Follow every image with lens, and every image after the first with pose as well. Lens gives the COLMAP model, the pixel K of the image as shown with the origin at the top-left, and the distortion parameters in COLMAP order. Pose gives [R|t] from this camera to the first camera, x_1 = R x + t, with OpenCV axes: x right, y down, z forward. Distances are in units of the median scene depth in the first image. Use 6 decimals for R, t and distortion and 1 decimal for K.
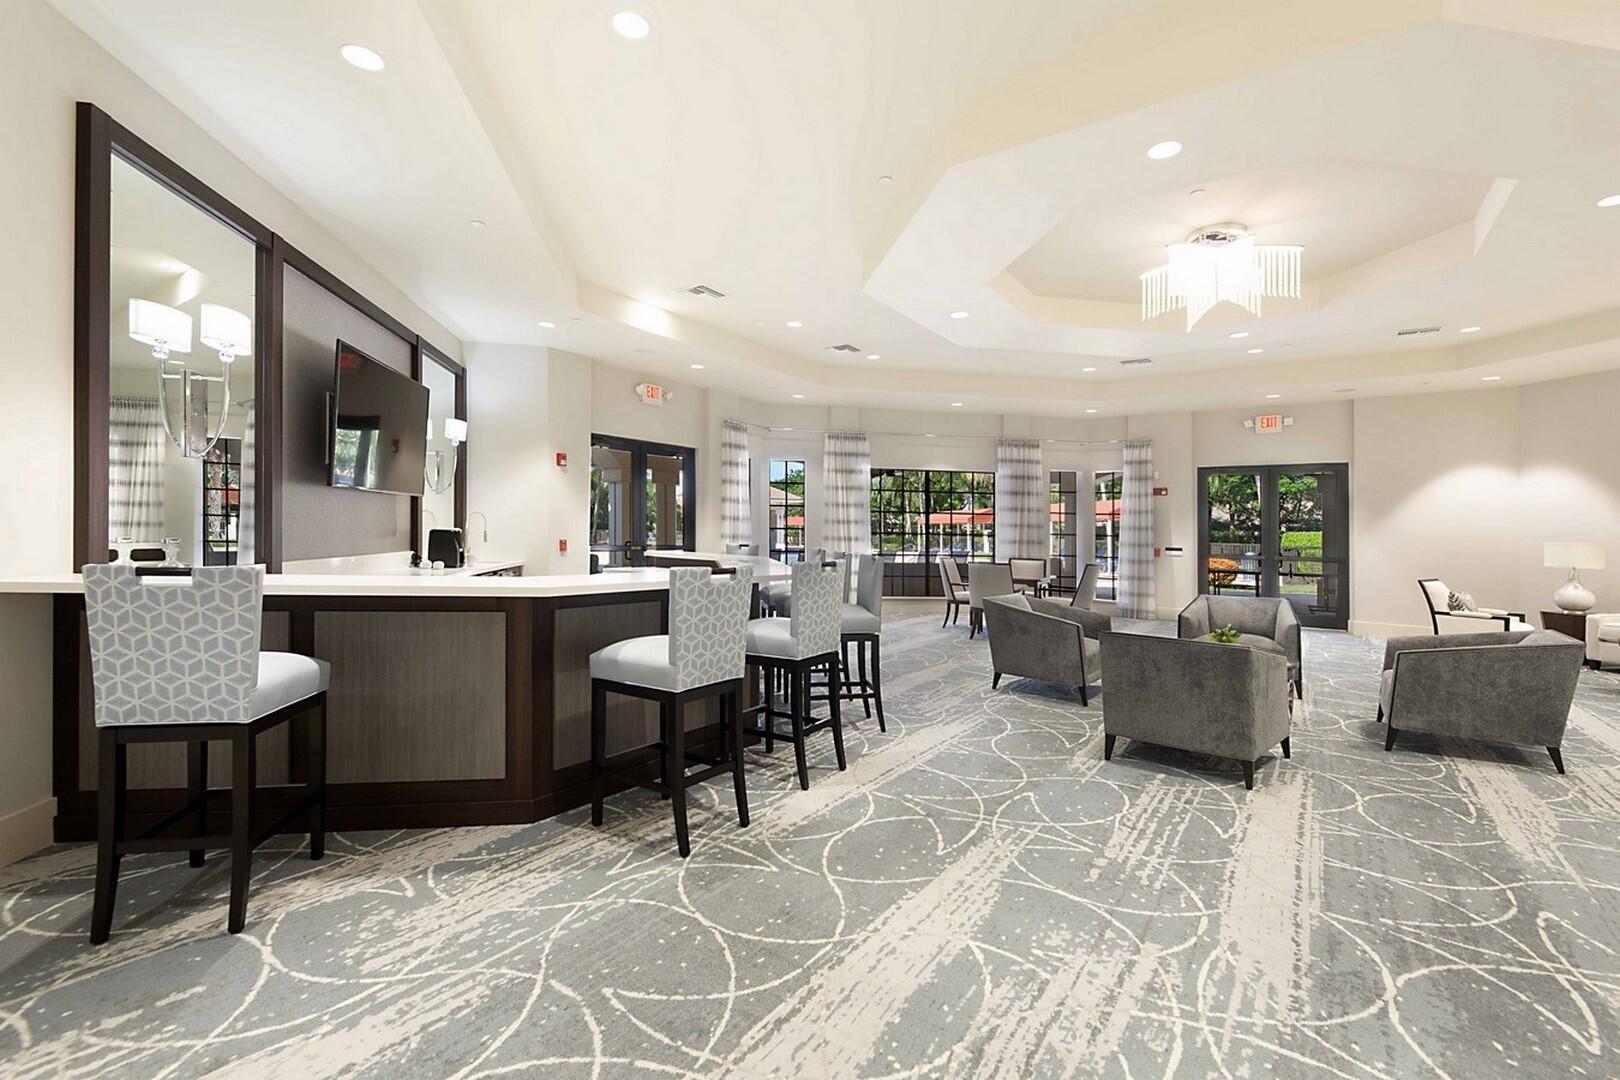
lens RADIAL K [[704.9, 0, 808.8], [0, 704.9, 534.3], [0, 0, 1]] dist [0.001512, 0.000858]
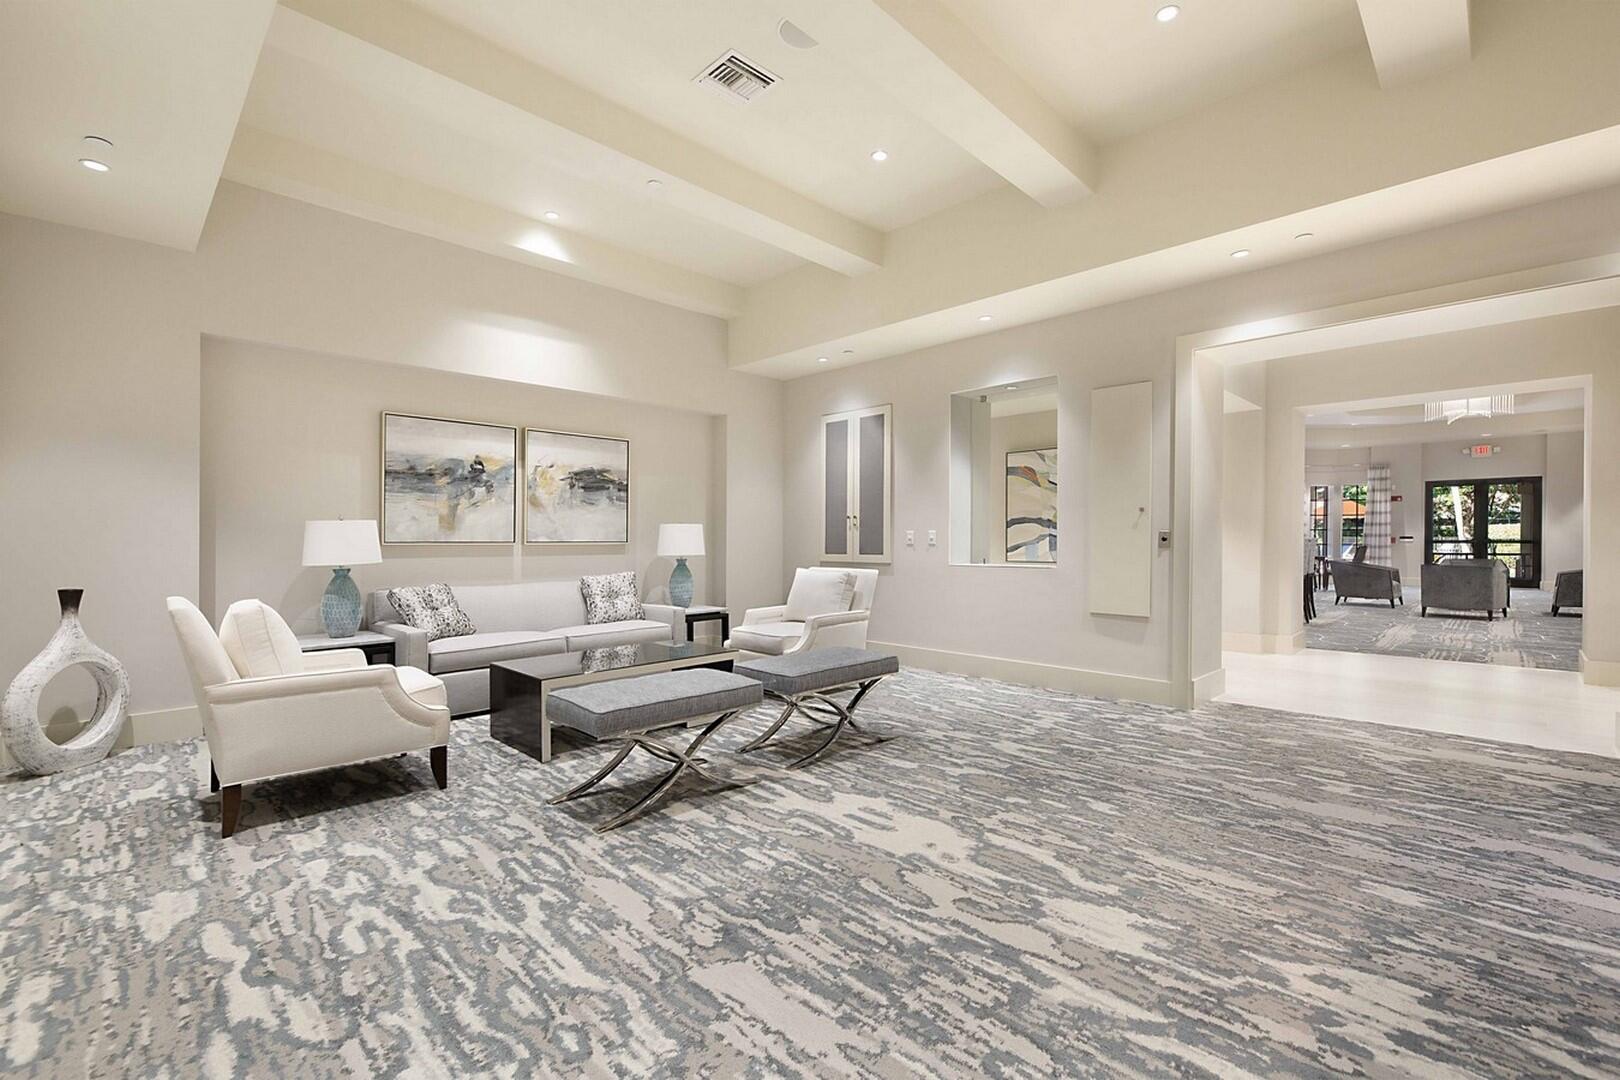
lens RADIAL K [[704.9, 0, 816.2], [0, 704.9, 552.8], [0, 0, 1]] dist [0.001512, 0.000858]
pose [[0.988269, -0.001755, -0.152710, -0.473502], [0.006317, 0.999548, 0.029396, 0.001259], [0.152589, -0.030016, 0.987834, -0.644130]]
